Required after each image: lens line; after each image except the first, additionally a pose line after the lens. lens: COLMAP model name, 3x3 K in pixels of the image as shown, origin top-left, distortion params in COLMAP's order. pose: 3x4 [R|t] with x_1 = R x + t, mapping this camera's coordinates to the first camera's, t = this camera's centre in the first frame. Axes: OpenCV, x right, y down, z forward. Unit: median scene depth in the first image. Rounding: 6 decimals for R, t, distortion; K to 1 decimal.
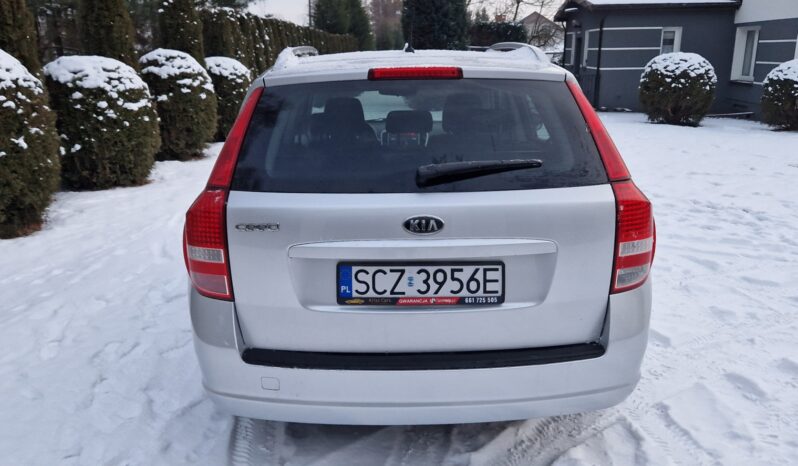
lens RADIAL K [[692.5, 0, 399.0], [0, 692.5, 233.0], [0, 0, 1]] dist [0.070074, -0.008295]
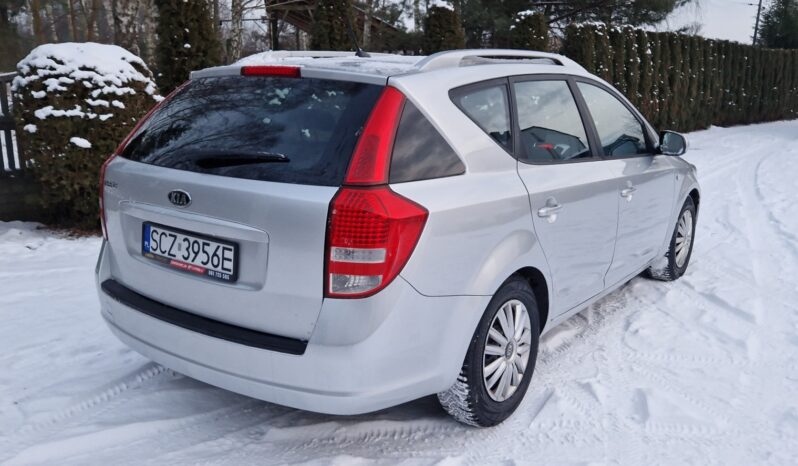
lens RADIAL K [[692.5, 0, 399.0], [0, 692.5, 233.0], [0, 0, 1]] dist [0.070074, -0.008295]
pose [[0.799607, 0.162316, -0.578171, 0.973346], [-0.175263, 0.983940, 0.033843, -0.056065], [0.574379, 0.074271, 0.815214, 0.260025]]
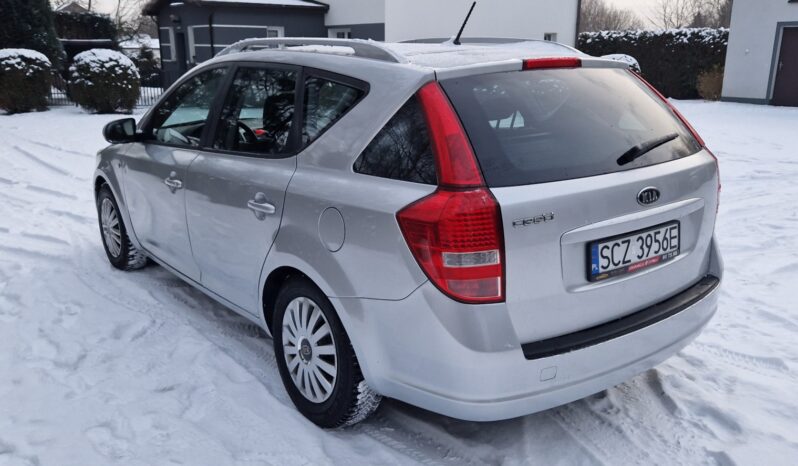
lens RADIAL K [[692.5, 0, 399.0], [0, 692.5, 233.0], [0, 0, 1]] dist [0.070074, -0.008295]
pose [[0.793228, -0.151718, 0.589721, -0.936180], [0.149435, 0.987349, 0.053014, -0.071367], [-0.590304, 0.046073, 0.805865, 0.315543]]
